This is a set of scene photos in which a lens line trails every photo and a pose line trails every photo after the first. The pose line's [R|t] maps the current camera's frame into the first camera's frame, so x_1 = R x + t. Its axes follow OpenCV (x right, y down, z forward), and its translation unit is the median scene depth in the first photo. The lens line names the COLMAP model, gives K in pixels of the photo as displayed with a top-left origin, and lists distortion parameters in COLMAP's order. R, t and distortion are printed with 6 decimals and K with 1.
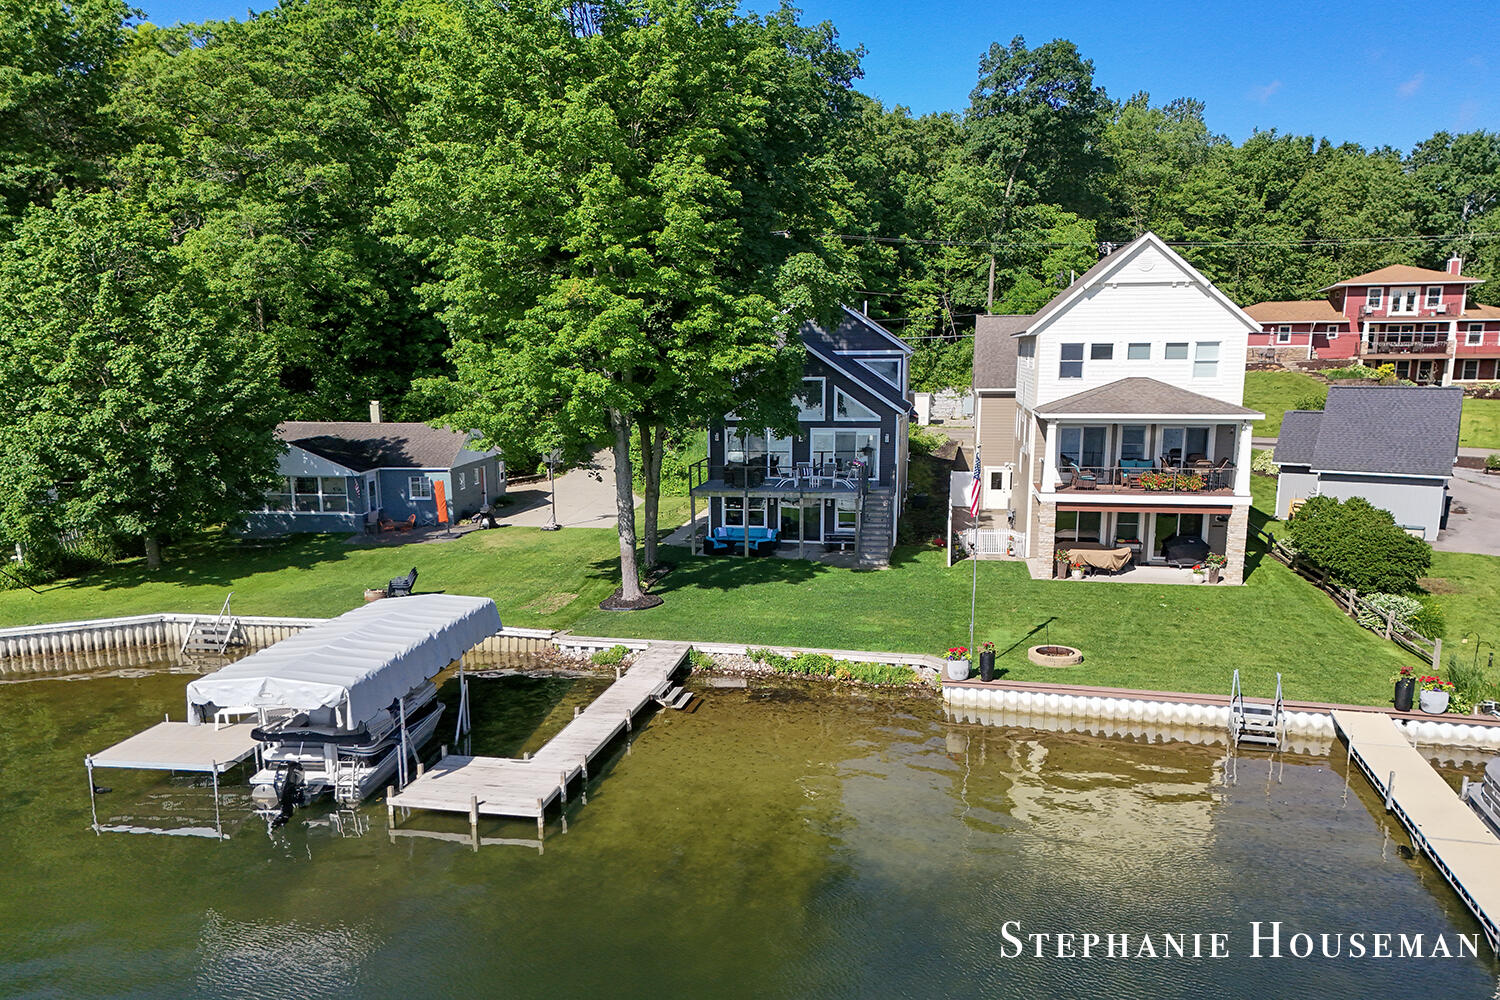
lens RADIAL K [[1105.6, 0, 751.8], [0, 1105.6, 575.7], [0, 0, 1]] dist [0.073165, -0.076292]
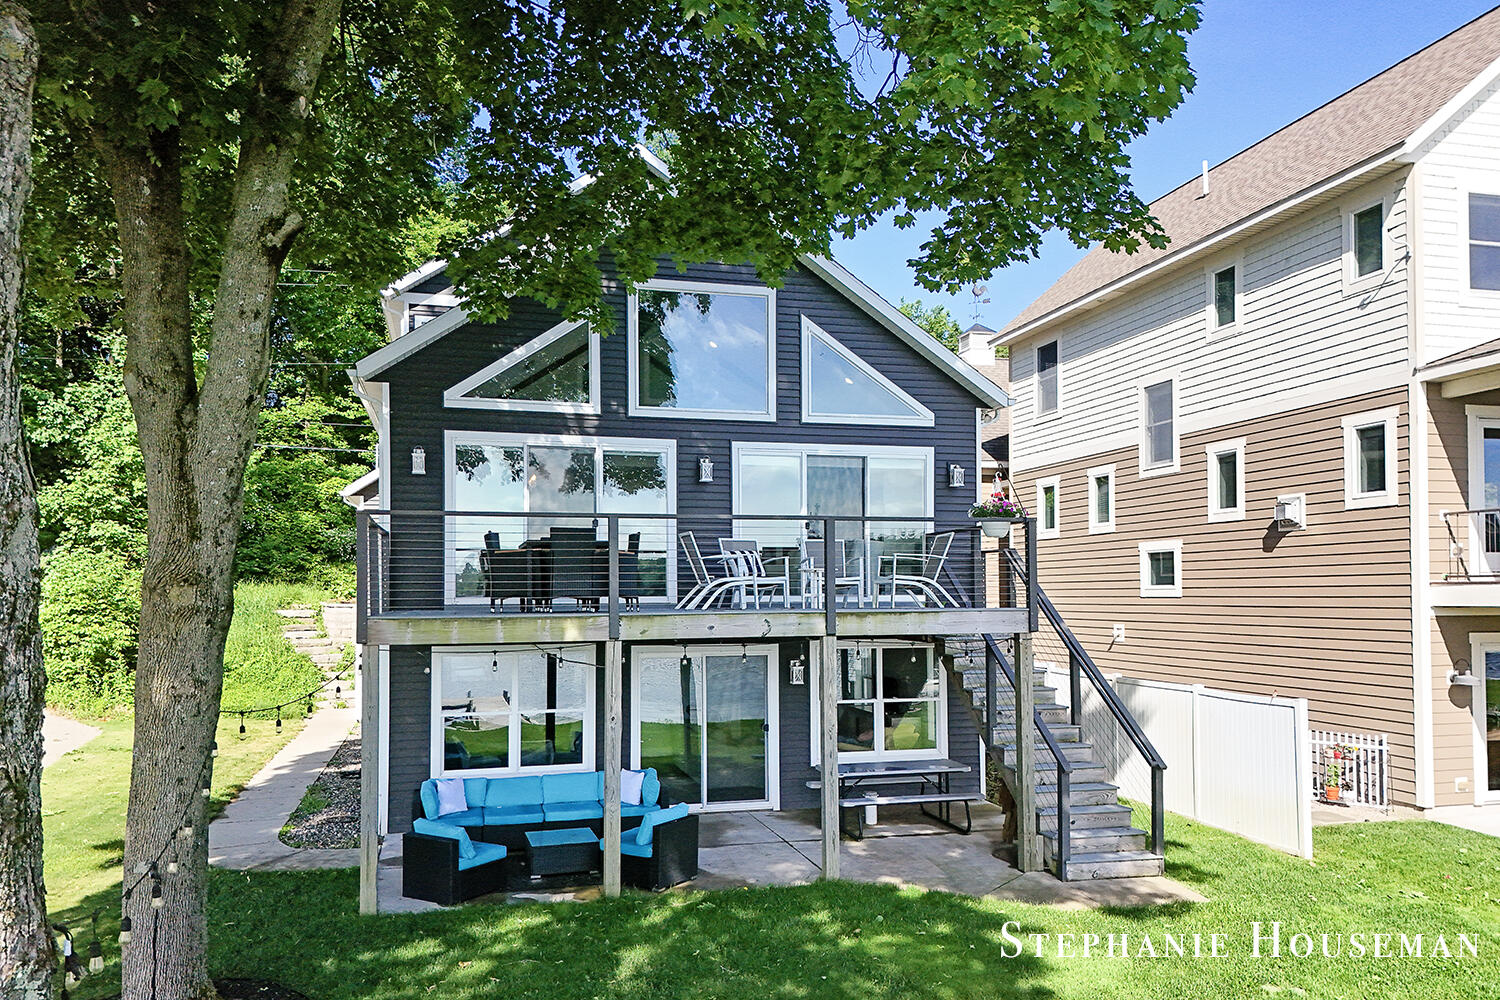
lens RADIAL K [[1105.6, 0, 751.8], [0, 1105.6, 575.7], [0, 0, 1]] dist [0.073165, -0.076292]
pose [[0.907198, 0.007542, 0.420636, -0.083675], [0.084594, 0.976148, -0.199949, -0.034224], [-0.412111, 0.216976, 0.884921, 0.798076]]
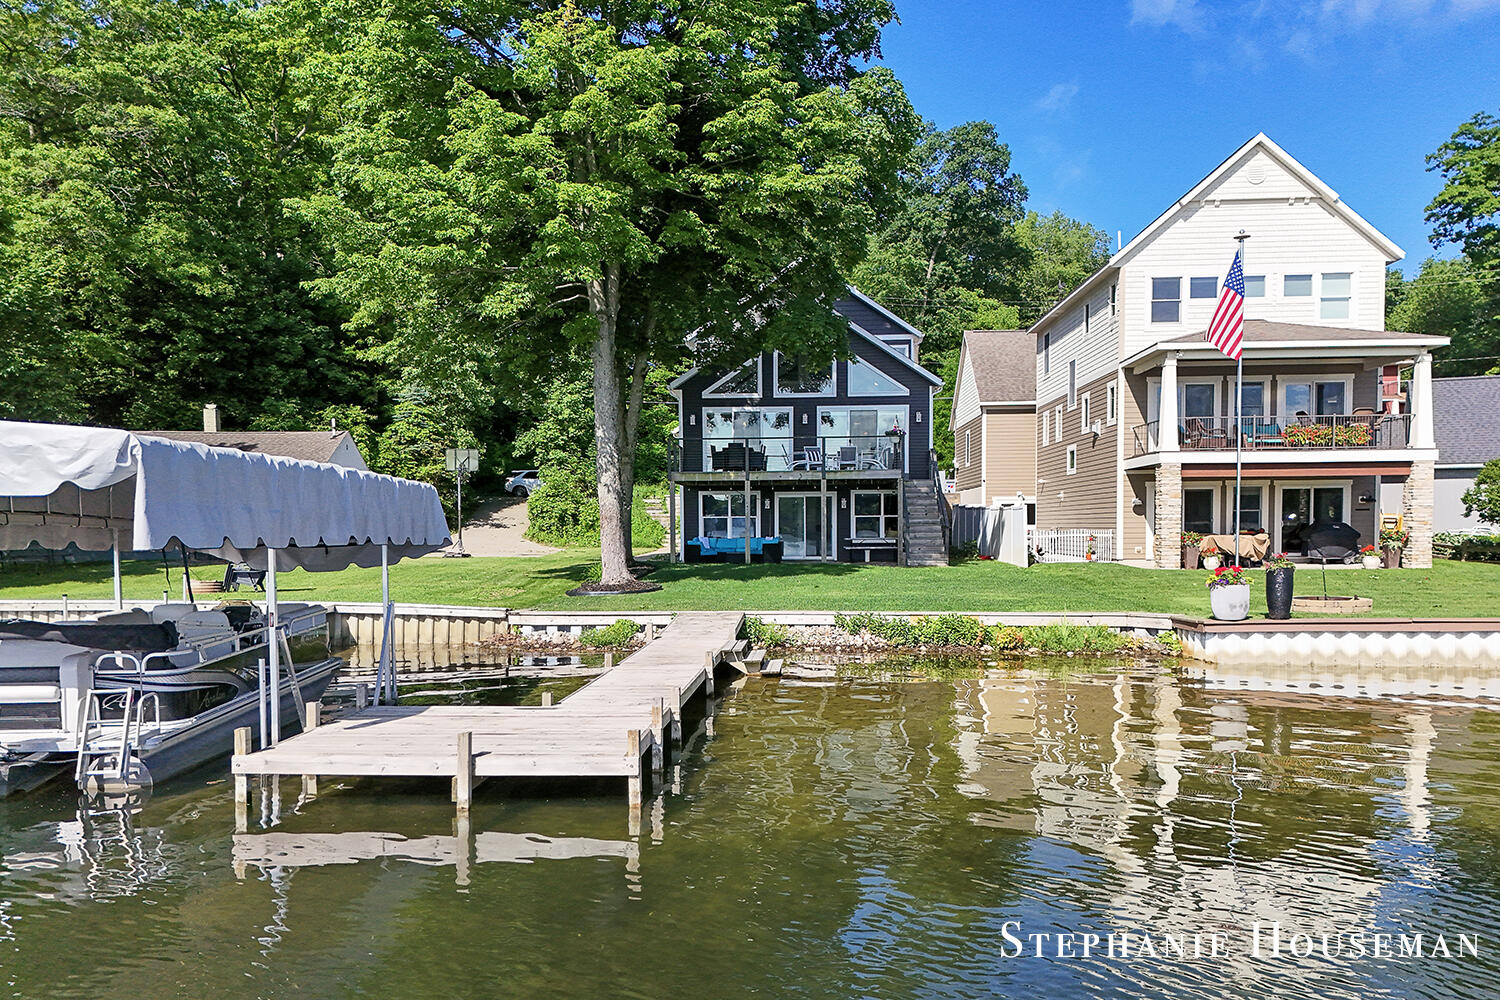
lens RADIAL K [[1105.6, 0, 751.8], [0, 1105.6, 575.7], [0, 0, 1]] dist [0.073165, -0.076292]
pose [[0.990908, -0.008710, 0.134255, -0.104846], [0.029533, 0.987645, -0.153901, 0.108028], [-0.131256, 0.156467, 0.978923, 0.306947]]
